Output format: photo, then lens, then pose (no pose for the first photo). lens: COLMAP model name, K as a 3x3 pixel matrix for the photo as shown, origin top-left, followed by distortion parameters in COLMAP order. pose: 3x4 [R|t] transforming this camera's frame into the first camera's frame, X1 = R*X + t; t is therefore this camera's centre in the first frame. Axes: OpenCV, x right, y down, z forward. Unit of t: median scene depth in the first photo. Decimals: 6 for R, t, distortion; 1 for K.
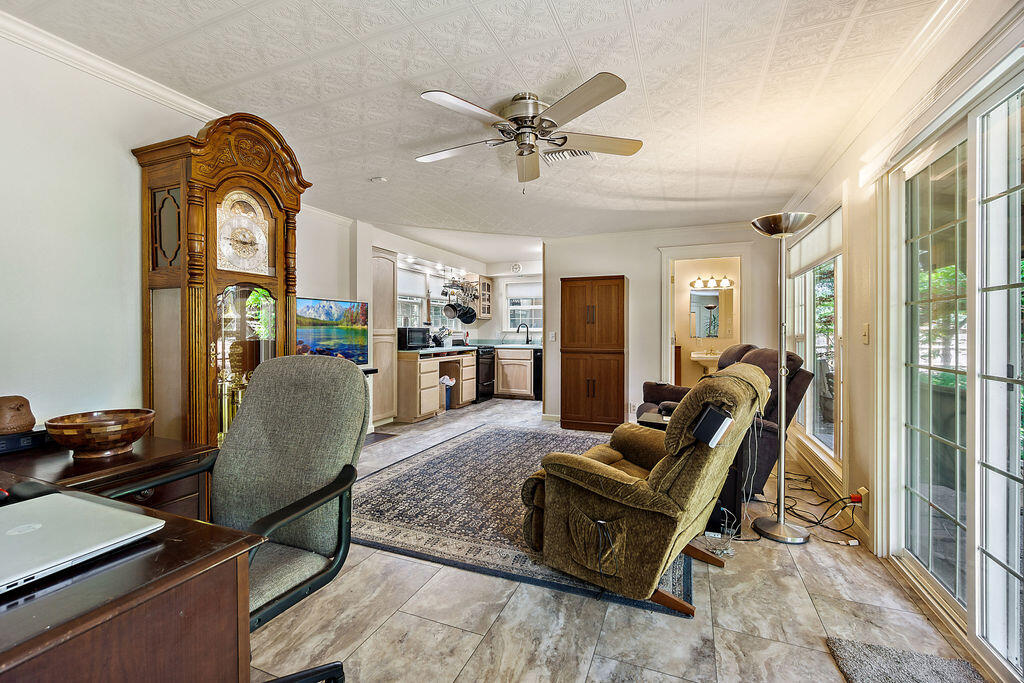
lens RADIAL K [[444.3, 0, 506.1], [0, 444.3, 333.1], [0, 0, 1]] dist [-0.008807, 0.001708]
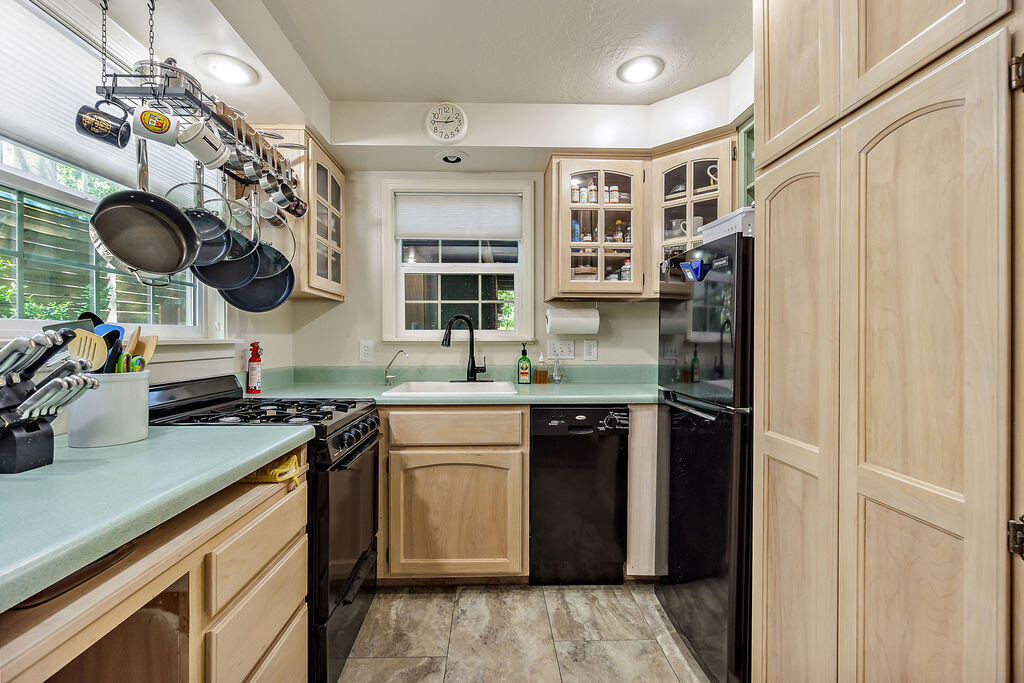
lens RADIAL K [[444.3, 0, 507.5], [0, 444.3, 341.1], [0, 0, 1]] dist [-0.008807, 0.001708]
pose [[0.909377, -0.004736, 0.415946, -0.066495], [0.004299, 0.999989, 0.001988, -0.004401], [-0.415951, -0.000020, 0.909387, 0.774122]]
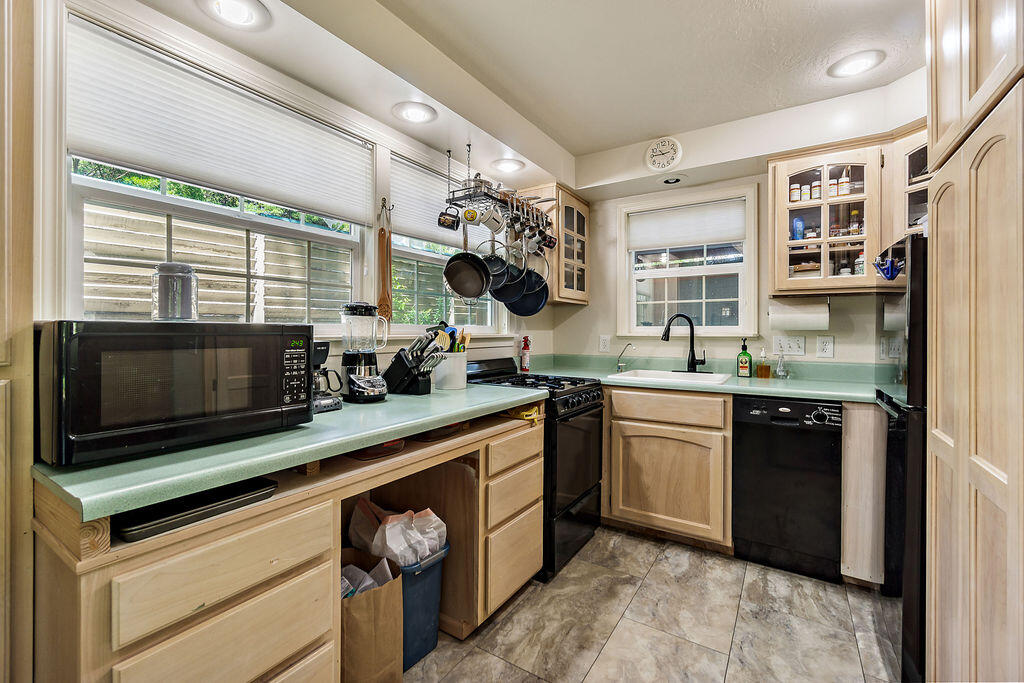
lens RADIAL K [[444.3, 0, 503.5], [0, 444.3, 332.2], [0, 0, 1]] dist [-0.008807, 0.001708]
pose [[0.982930, -0.000216, -0.183982, -0.039028], [-0.000405, 0.999994, -0.003338, -0.006254], [0.183981, 0.003355, 0.982924, 0.685026]]
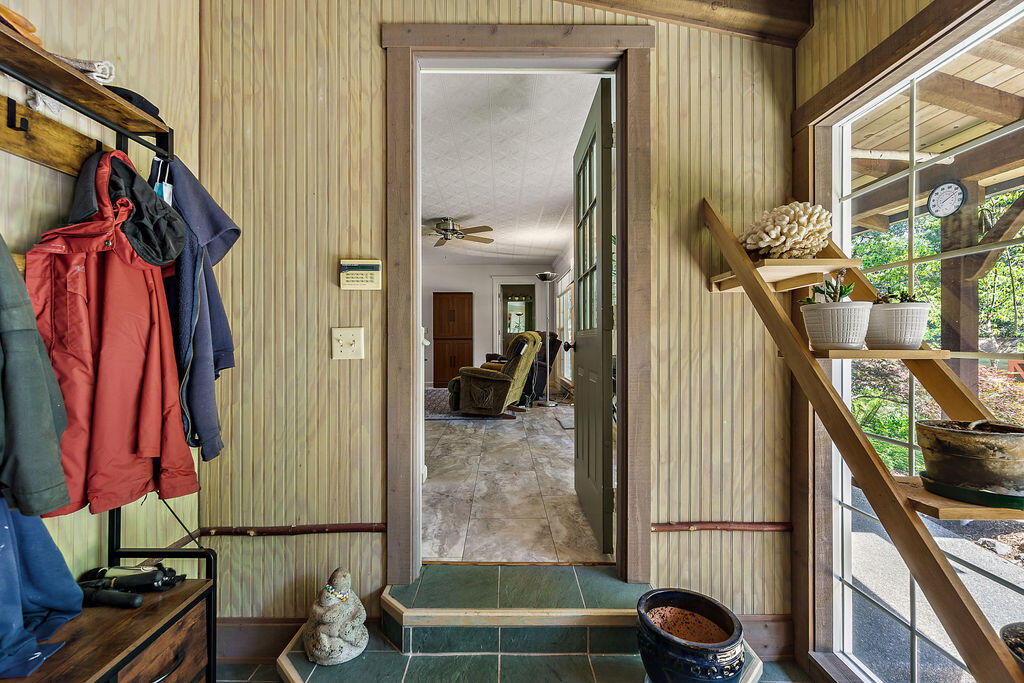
lens RADIAL K [[444.3, 0, 511.0], [0, 444.3, 336.3], [0, 0, 1]] dist [-0.008807, 0.001708]
pose [[0.916944, -0.003396, 0.399002, -0.253260], [0.007188, 0.999942, -0.008010, 0.047551], [-0.398952, 0.010213, 0.916915, -0.550118]]
